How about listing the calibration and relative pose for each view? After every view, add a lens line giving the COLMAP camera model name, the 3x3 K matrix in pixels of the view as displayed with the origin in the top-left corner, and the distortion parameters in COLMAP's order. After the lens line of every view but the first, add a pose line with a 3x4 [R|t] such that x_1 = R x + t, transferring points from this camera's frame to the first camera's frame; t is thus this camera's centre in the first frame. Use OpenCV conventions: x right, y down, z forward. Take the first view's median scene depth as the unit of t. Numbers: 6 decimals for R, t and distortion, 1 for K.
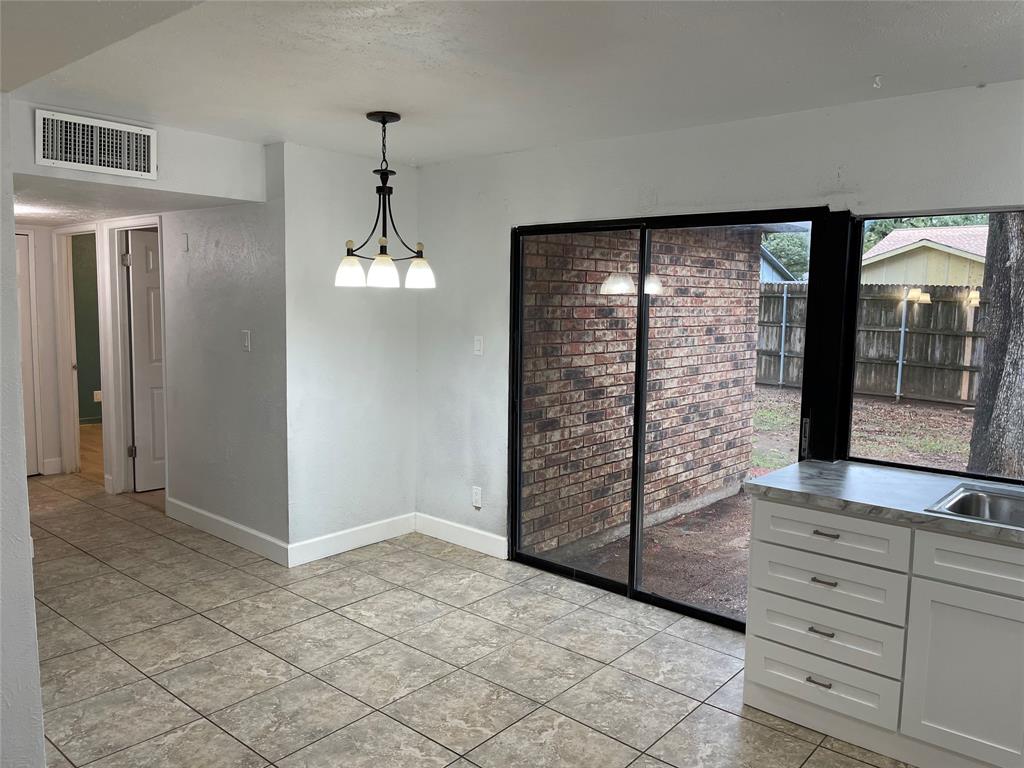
lens RADIAL K [[771.7, 0, 515.0], [0, 771.7, 378.8], [0, 0, 1]] dist [0.037683, -0.024707]
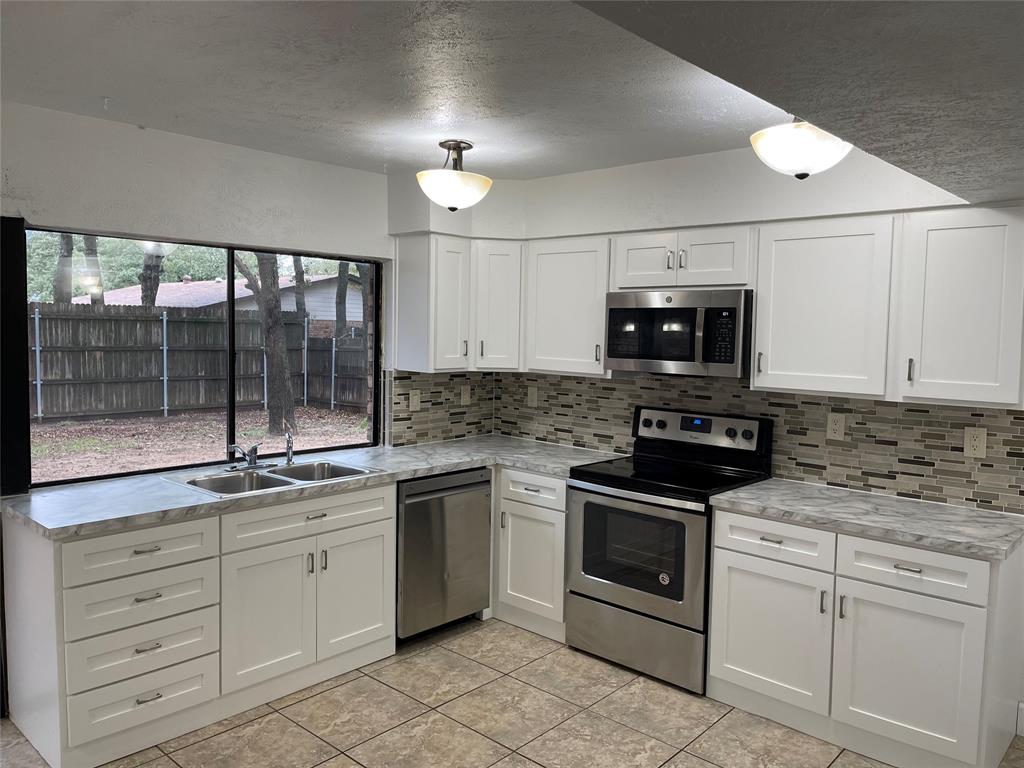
lens RADIAL K [[771.7, 0, 517.9], [0, 771.7, 383.7], [0, 0, 1]] dist [0.037683, -0.024707]
pose [[0.045097, -0.095606, 0.994397, -0.567073], [0.085856, 0.992098, 0.091491, -0.067144], [-0.995286, 0.081249, 0.052949, 0.452030]]
